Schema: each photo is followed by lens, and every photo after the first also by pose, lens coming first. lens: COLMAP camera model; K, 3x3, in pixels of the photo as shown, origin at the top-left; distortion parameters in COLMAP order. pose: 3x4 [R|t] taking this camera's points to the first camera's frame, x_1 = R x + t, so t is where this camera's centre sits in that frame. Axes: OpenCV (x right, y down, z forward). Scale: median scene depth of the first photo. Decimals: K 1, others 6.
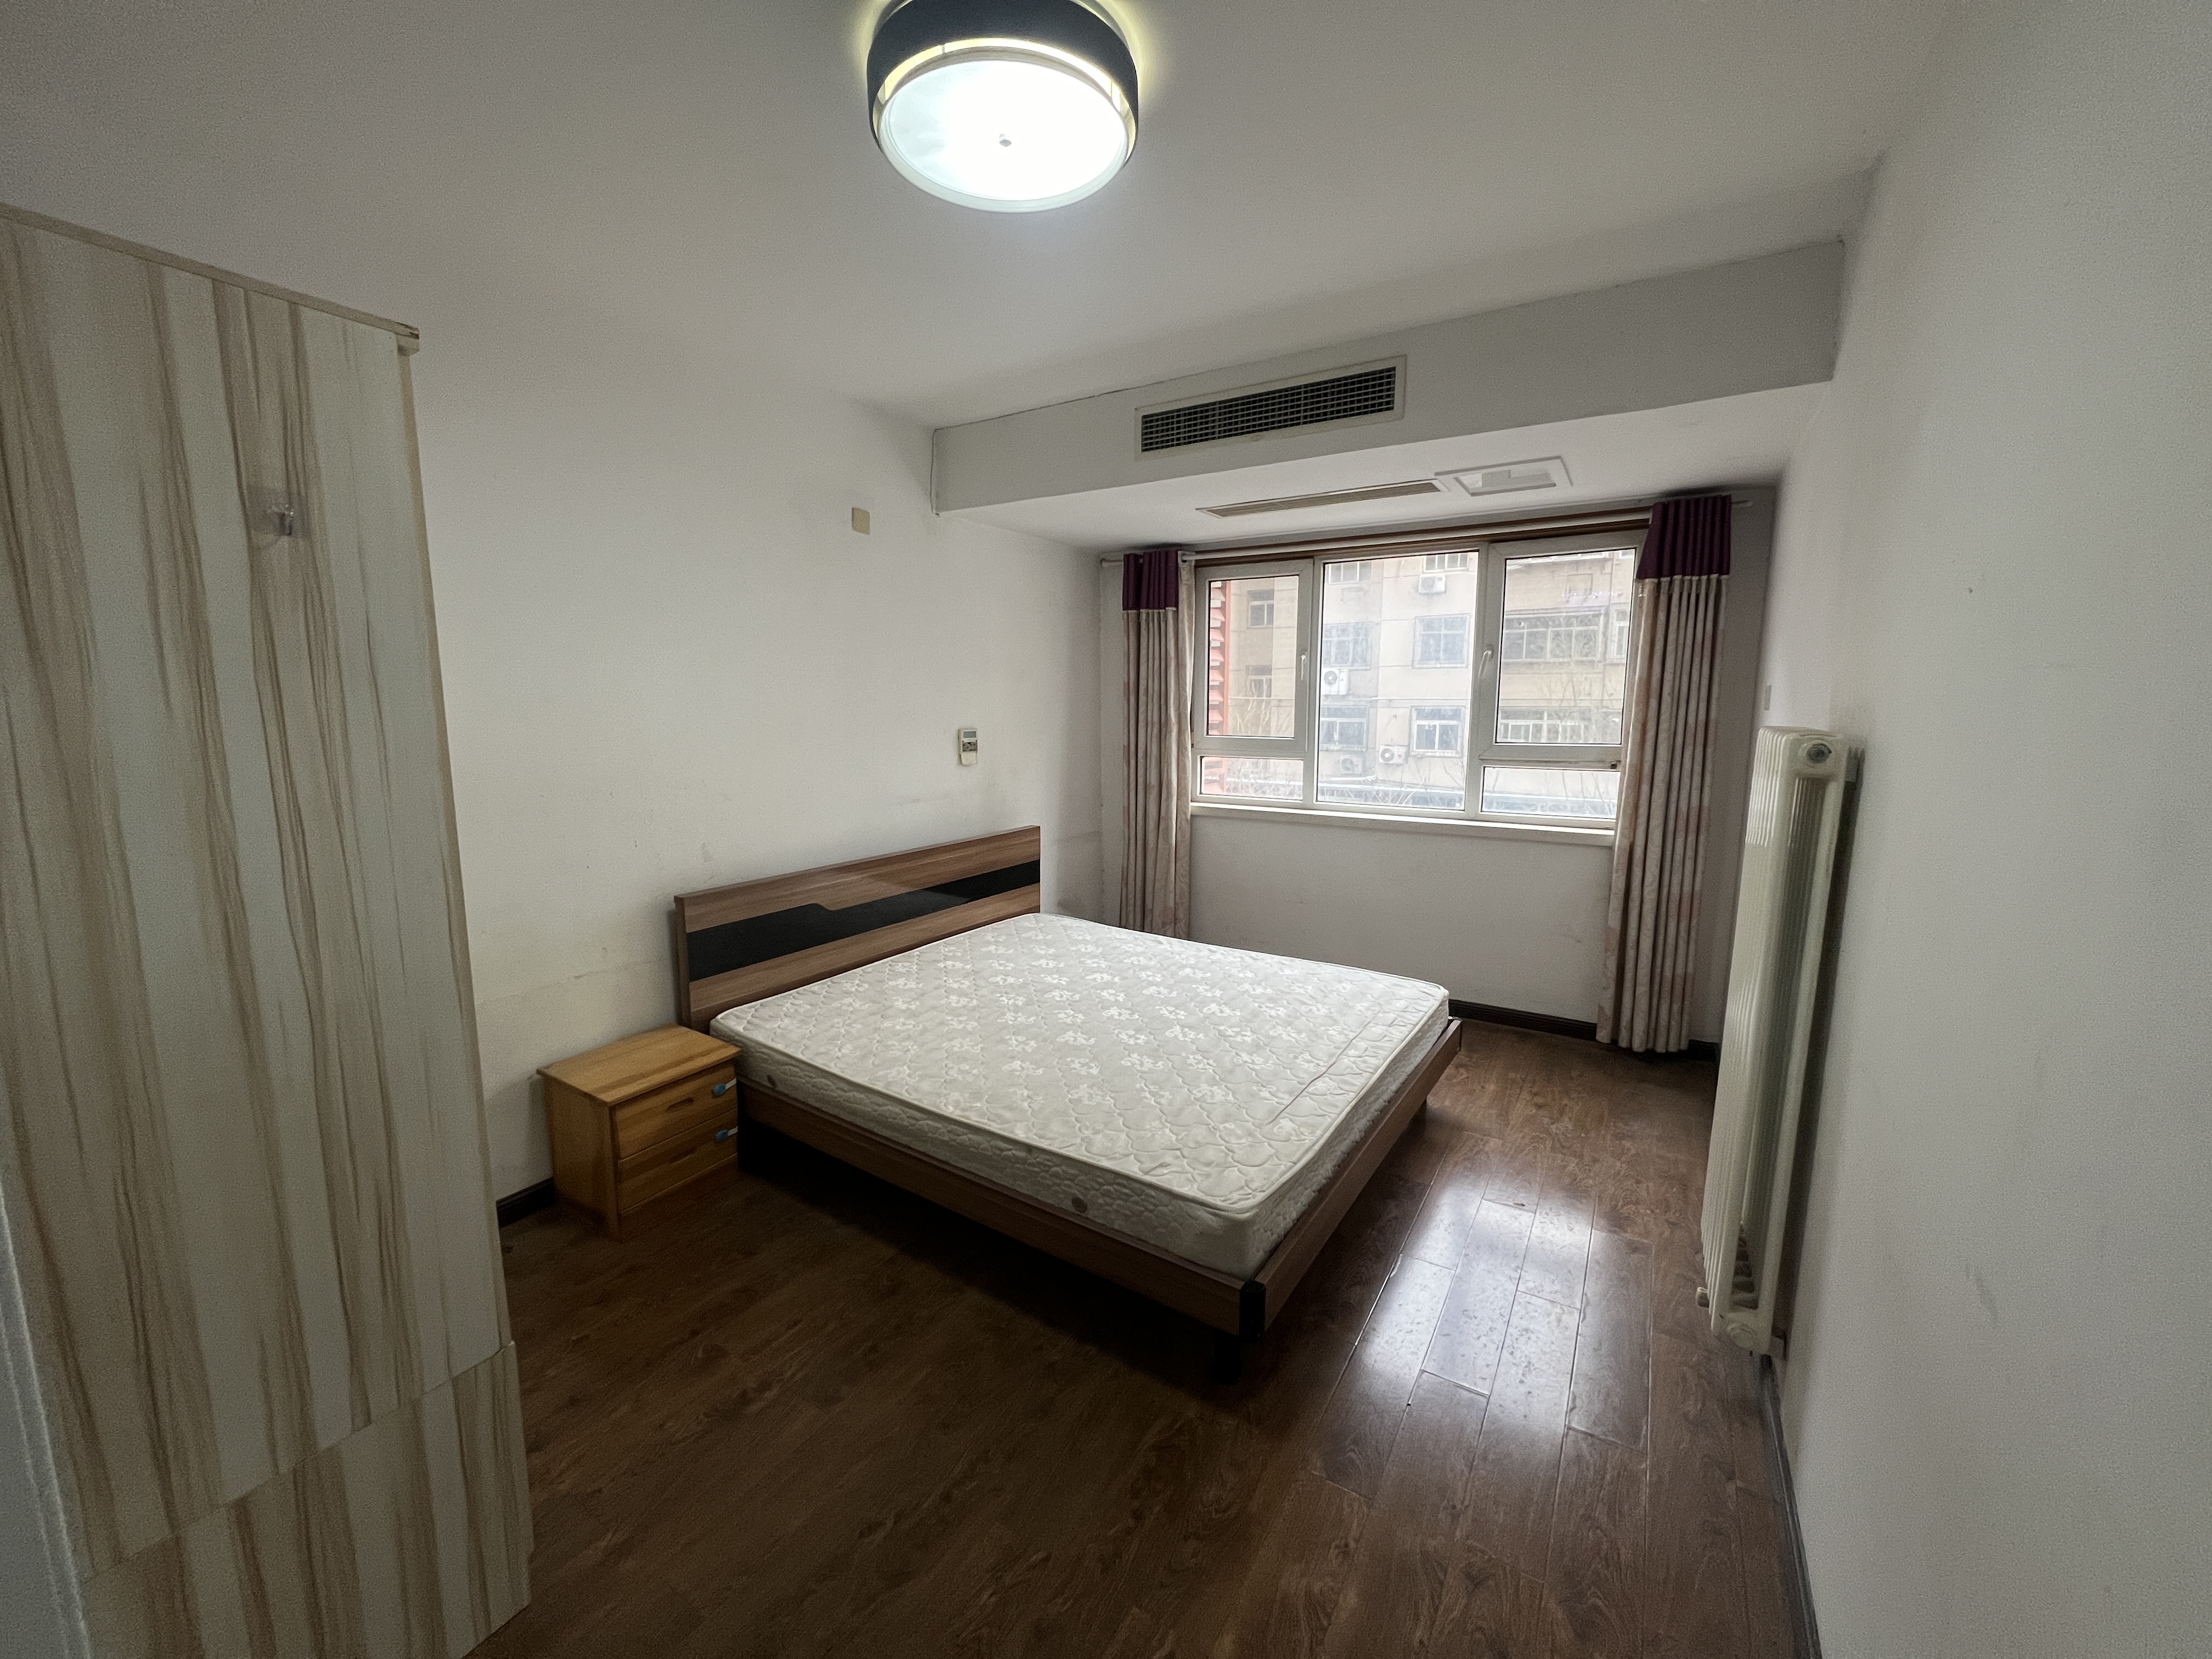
lens RADIAL K [[879.9, 0, 1104.5], [0, 879.9, 830.1], [0, 0, 1]] dist [0.002955, 0.000090]
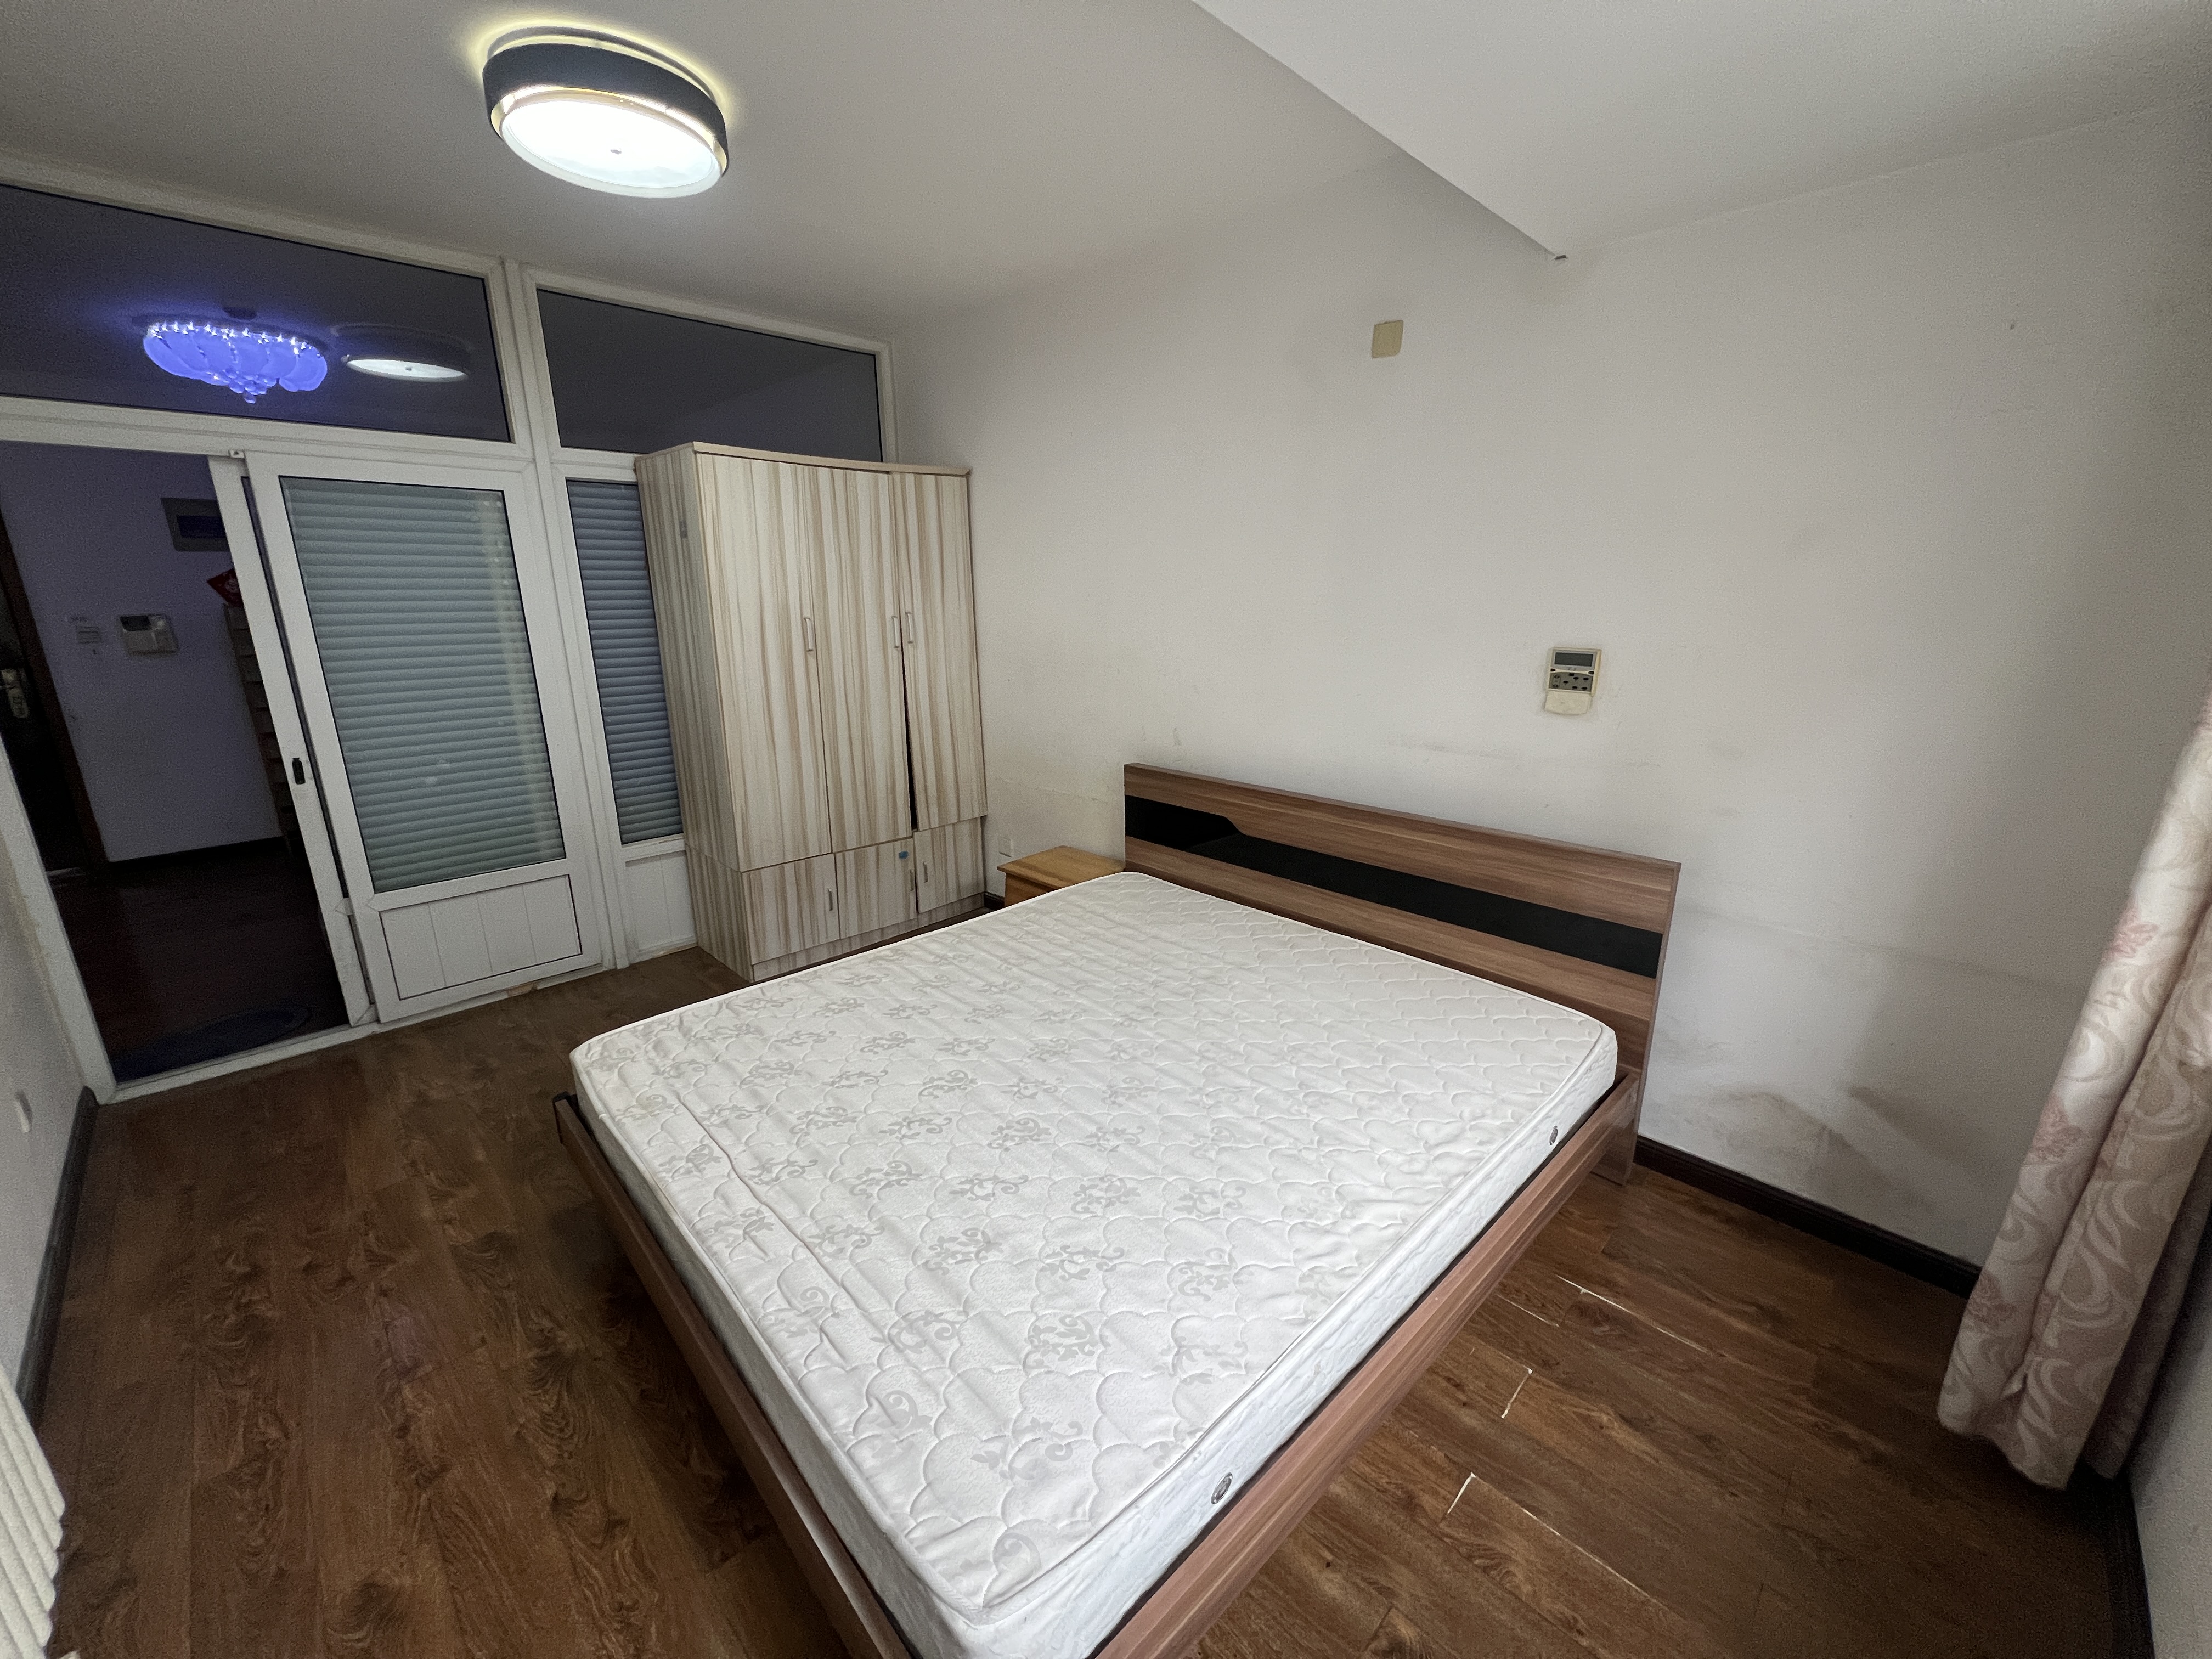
lens RADIAL K [[879.9, 0, 1103.5], [0, 879.9, 833.3], [0, 0, 1]] dist [0.002955, 0.000090]
pose [[-0.230184, 0.257580, -0.938439, 0.470104], [-0.142211, 0.945078, 0.294284, -0.127090], [0.962700, 0.201196, -0.180911, 0.842496]]
